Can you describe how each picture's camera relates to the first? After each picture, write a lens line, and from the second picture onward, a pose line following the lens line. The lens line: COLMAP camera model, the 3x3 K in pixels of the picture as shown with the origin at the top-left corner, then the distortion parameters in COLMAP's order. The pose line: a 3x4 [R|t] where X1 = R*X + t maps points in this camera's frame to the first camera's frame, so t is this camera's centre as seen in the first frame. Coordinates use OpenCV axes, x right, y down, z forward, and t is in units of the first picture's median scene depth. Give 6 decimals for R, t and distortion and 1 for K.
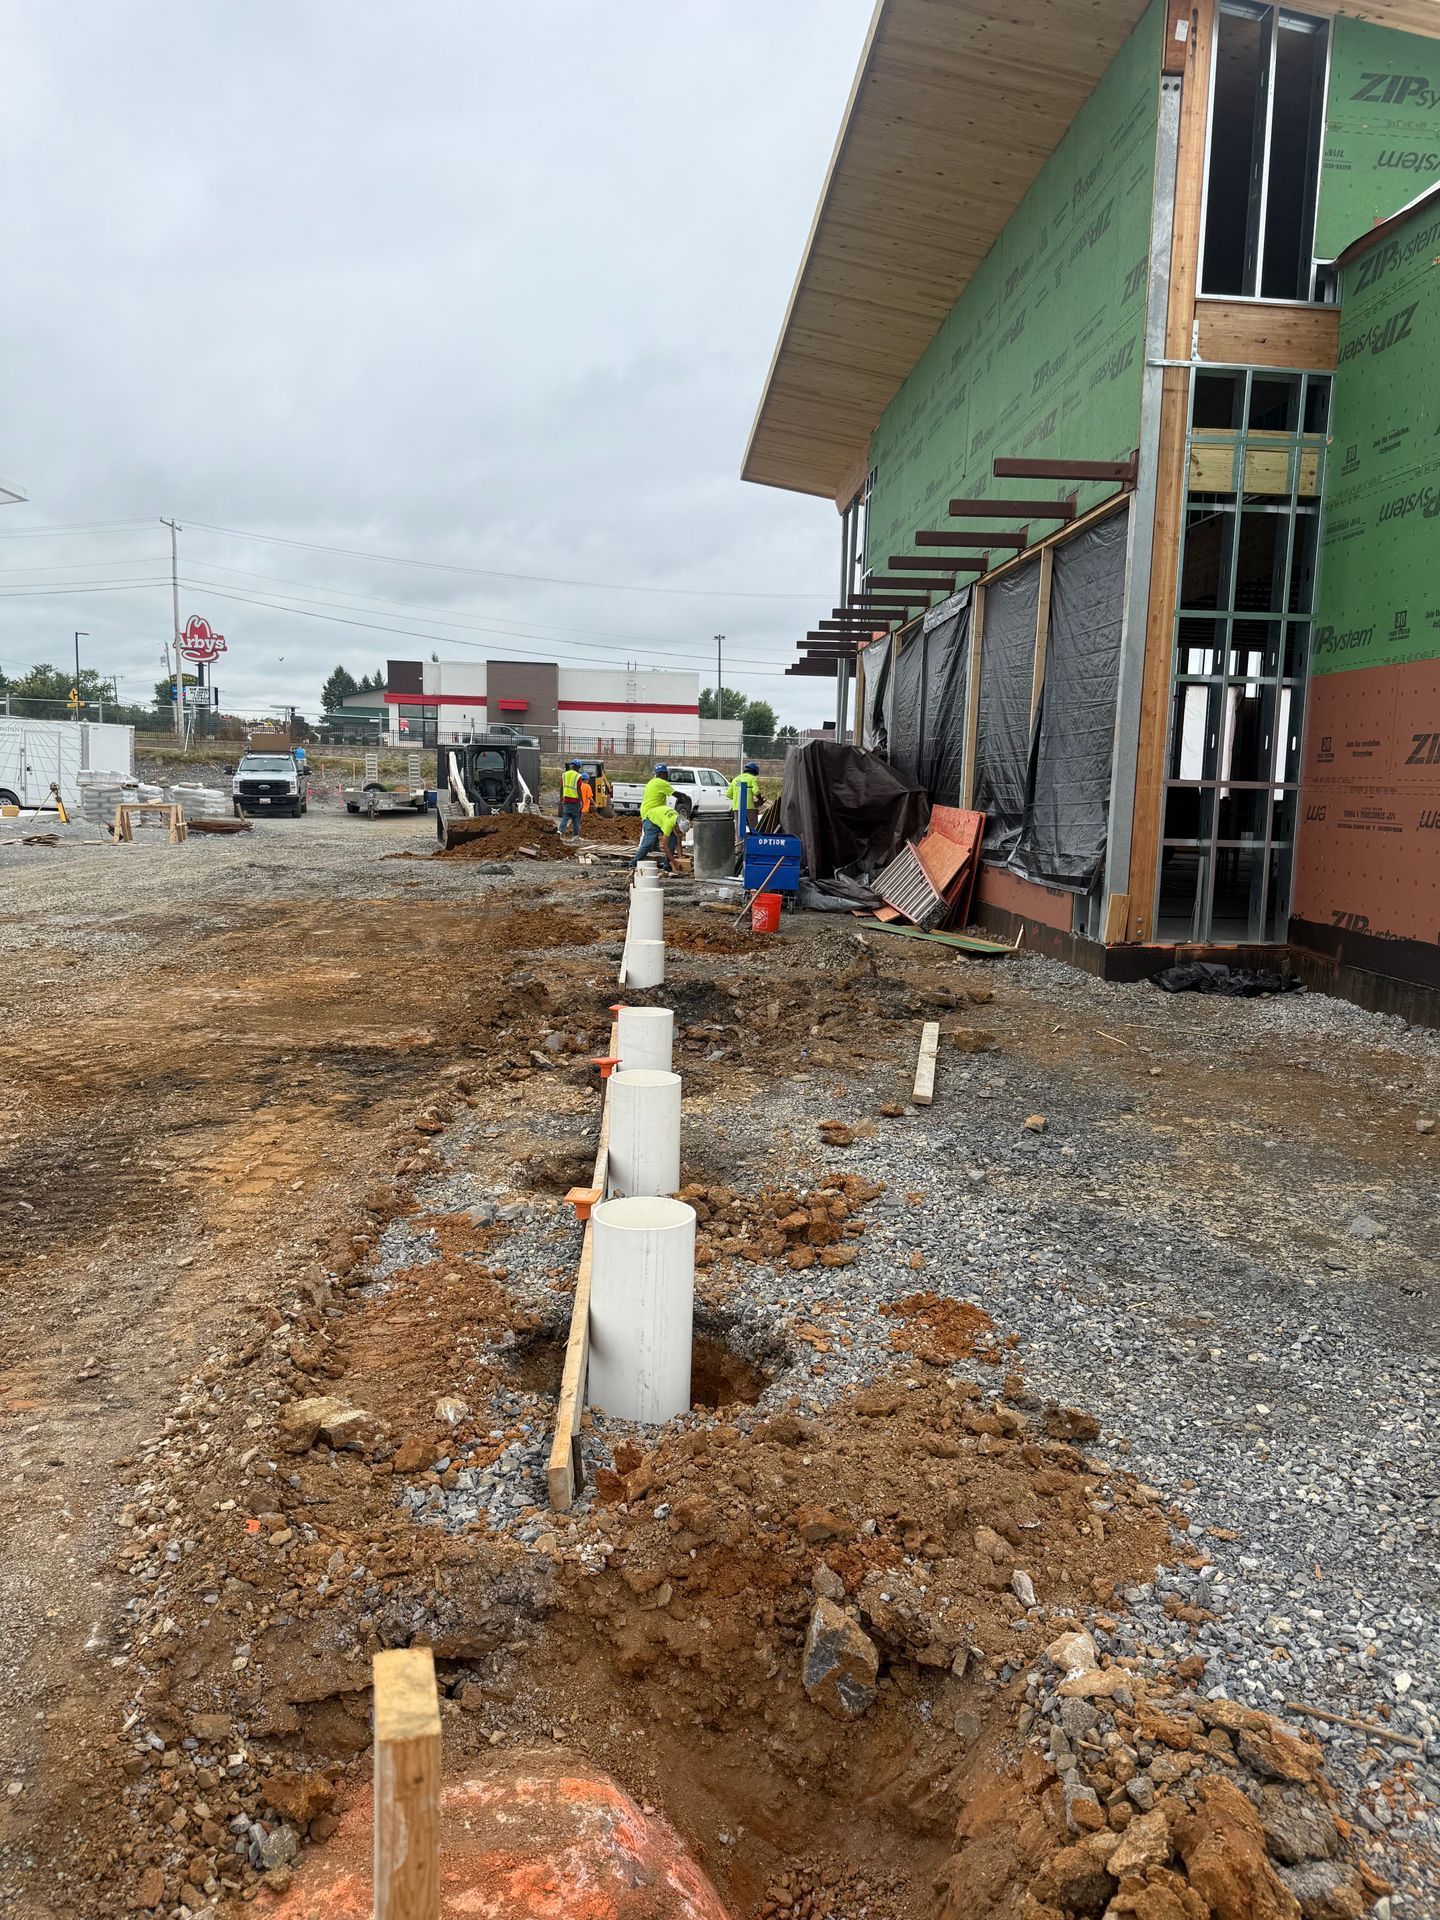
lens RADIAL K [[1348.6, 0, 704.5], [0, 1348.6, 943.4], [0, 0, 1]] dist [0.057685, -0.068591]
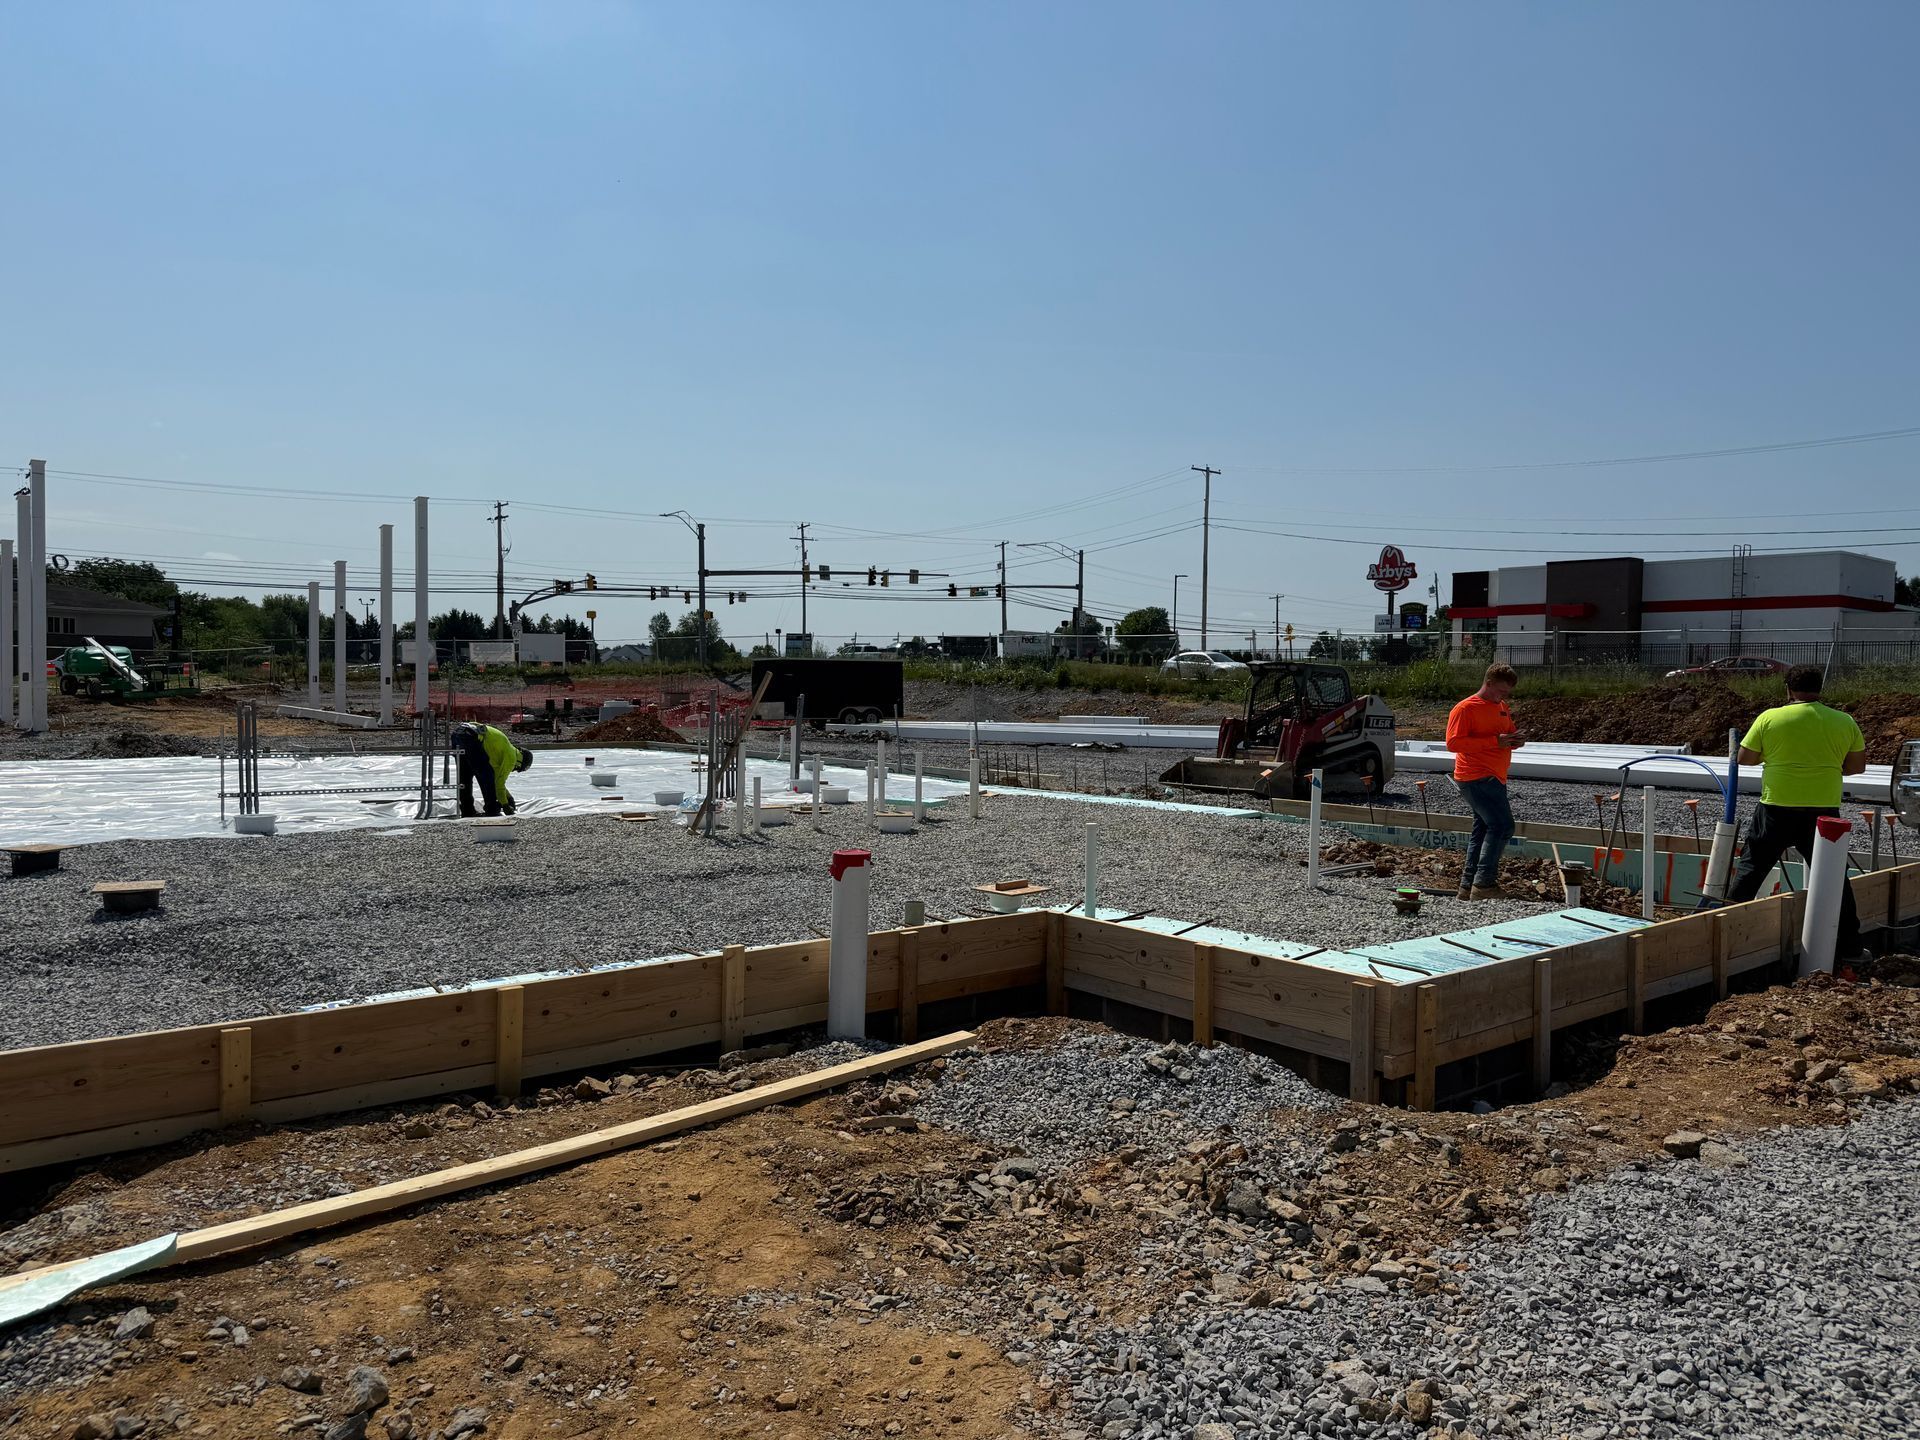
lens RADIAL K [[1348.6, 0, 960.0], [0, 1348.6, 720.0], [0, 0, 1]] dist [0.057685, -0.068591]
pose [[0.591113, -0.000529, -0.806589, 0.314359], [-0.093059, 0.993277, -0.068851, -0.011209], [0.801203, 0.115759, 0.587090, 0.181375]]
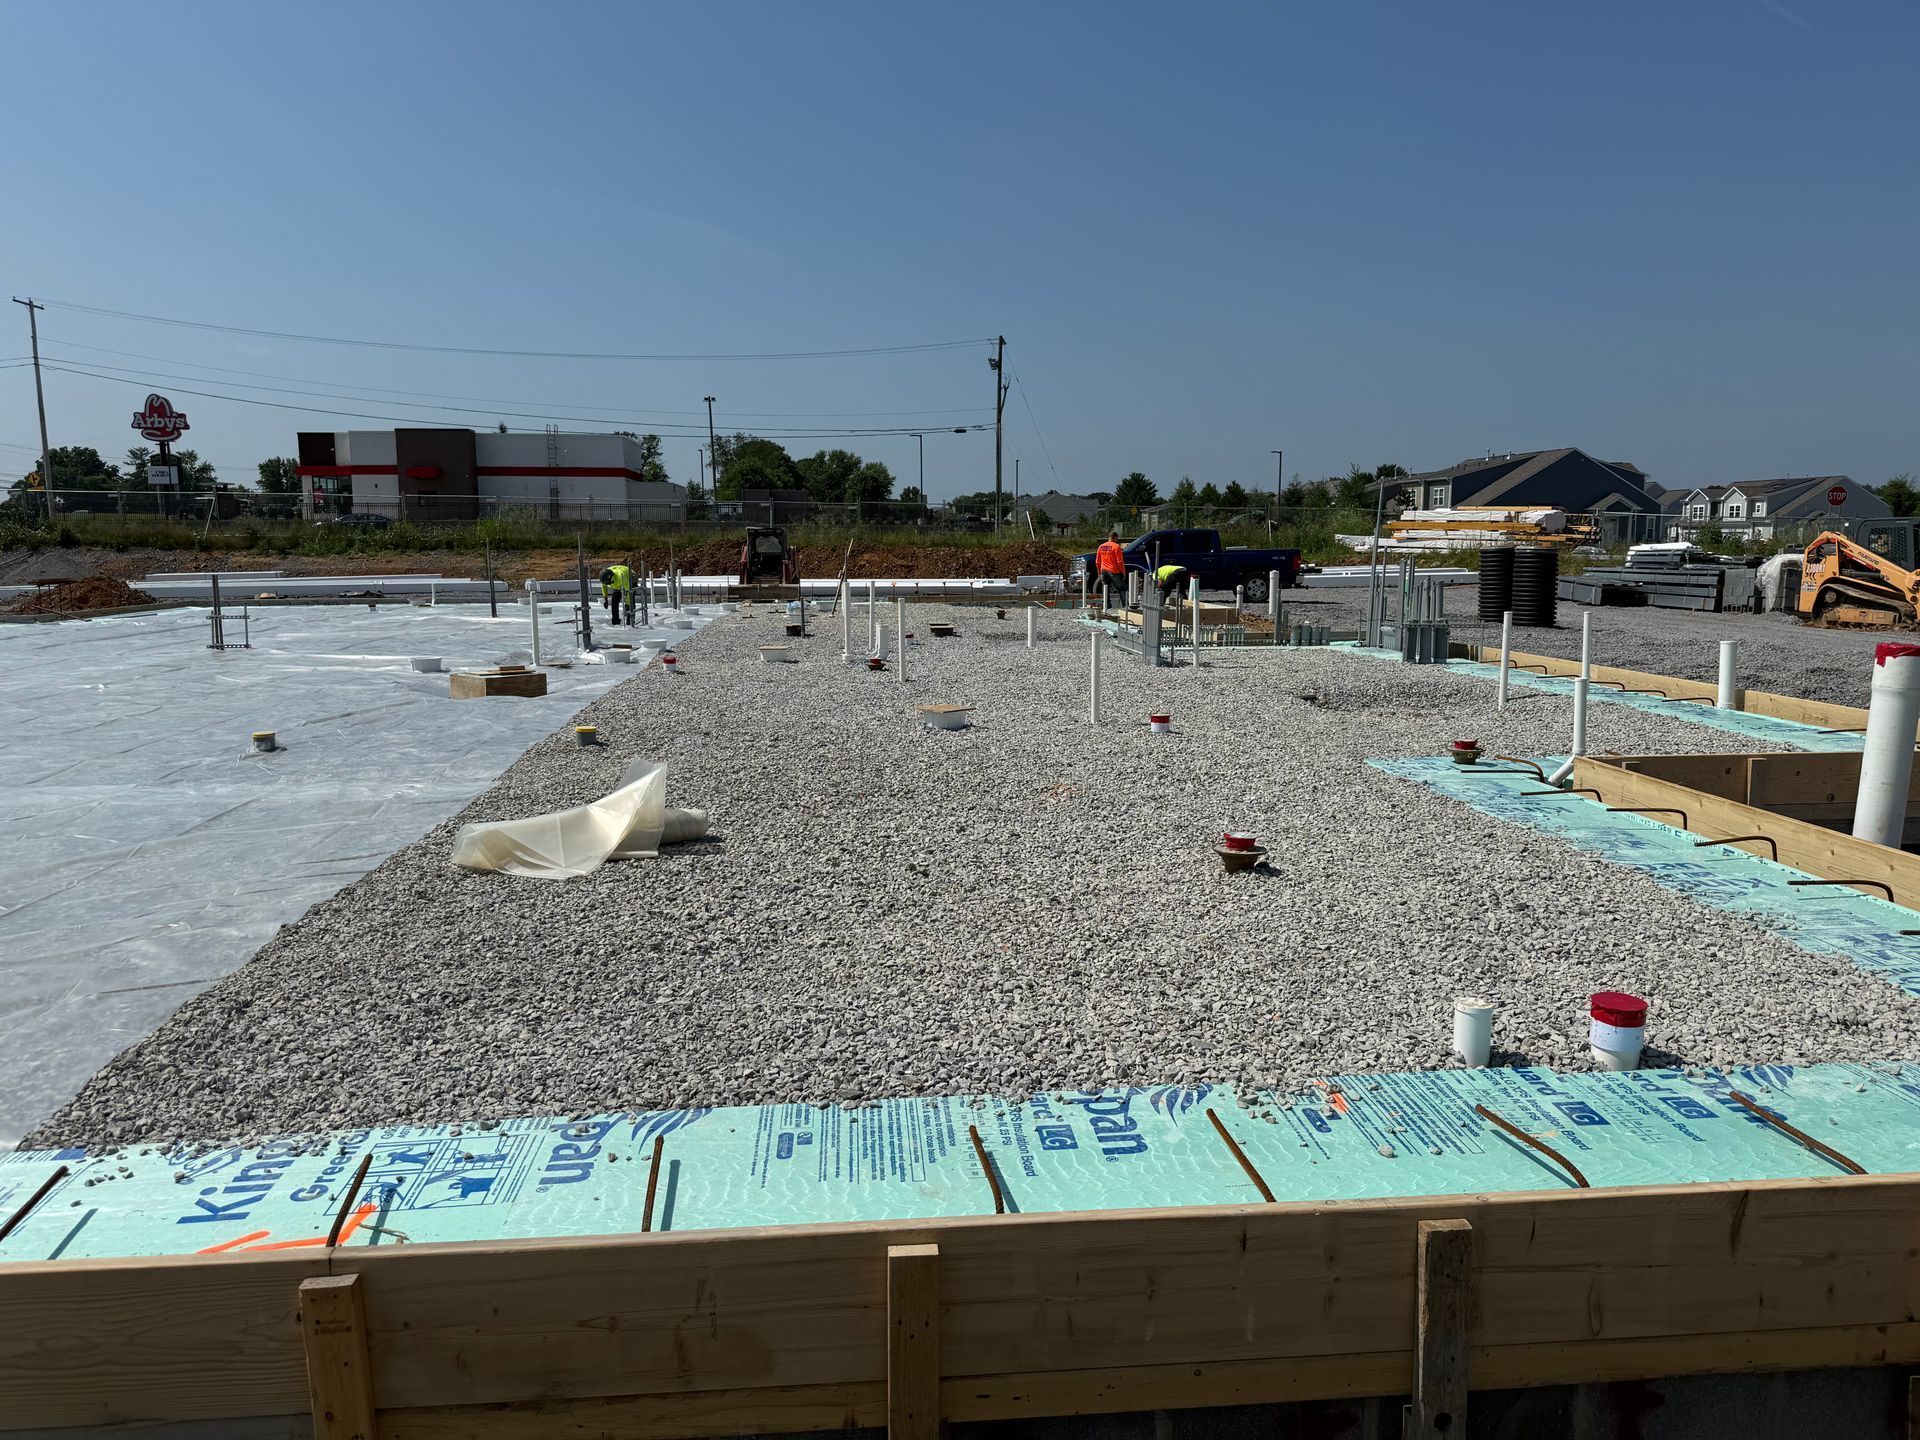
lens RADIAL K [[1348.6, 0, 960.0], [0, 1348.6, 720.0], [0, 0, 1]] dist [0.057685, -0.068591]
pose [[0.998605, -0.039843, 0.034649, 0.205082], [0.039470, 0.999156, 0.011392, 0.010724], [-0.035073, -0.010009, 0.999335, -0.026016]]
